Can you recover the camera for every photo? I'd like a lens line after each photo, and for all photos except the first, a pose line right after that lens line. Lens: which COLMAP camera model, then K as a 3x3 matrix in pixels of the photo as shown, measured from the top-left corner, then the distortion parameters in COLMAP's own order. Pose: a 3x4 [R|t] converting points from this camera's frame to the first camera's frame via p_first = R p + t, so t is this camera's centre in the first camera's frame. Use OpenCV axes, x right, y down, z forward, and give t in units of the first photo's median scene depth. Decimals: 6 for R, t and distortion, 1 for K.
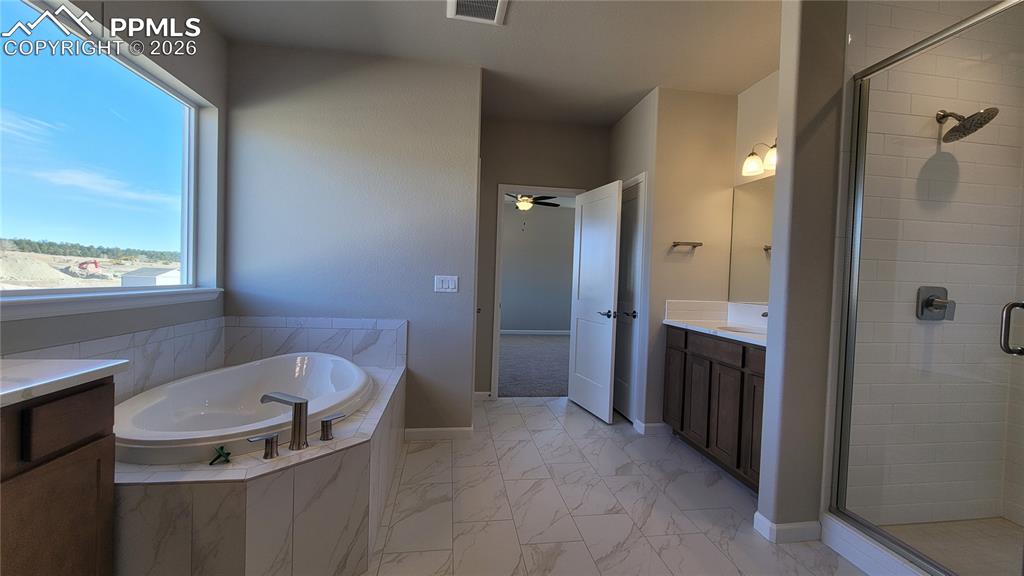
lens RADIAL K [[415.9, 0, 513.1], [0, 415.9, 287.6], [0, 0, 1]] dist [-0.001685, 0.000145]
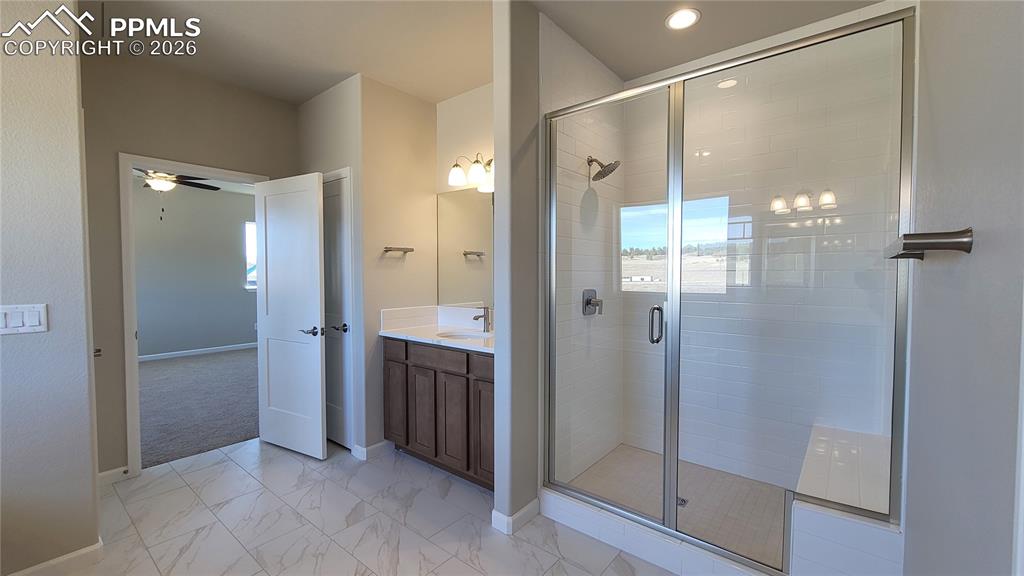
lens RADIAL K [[415.9, 0, 513.9], [0, 415.9, 288.7], [0, 0, 1]] dist [-0.001685, 0.000145]
pose [[0.736739, -0.056452, 0.673817, -0.042699], [0.040974, 0.998405, 0.038846, -0.047601], [-0.674935, -0.001010, 0.737877, 0.133330]]
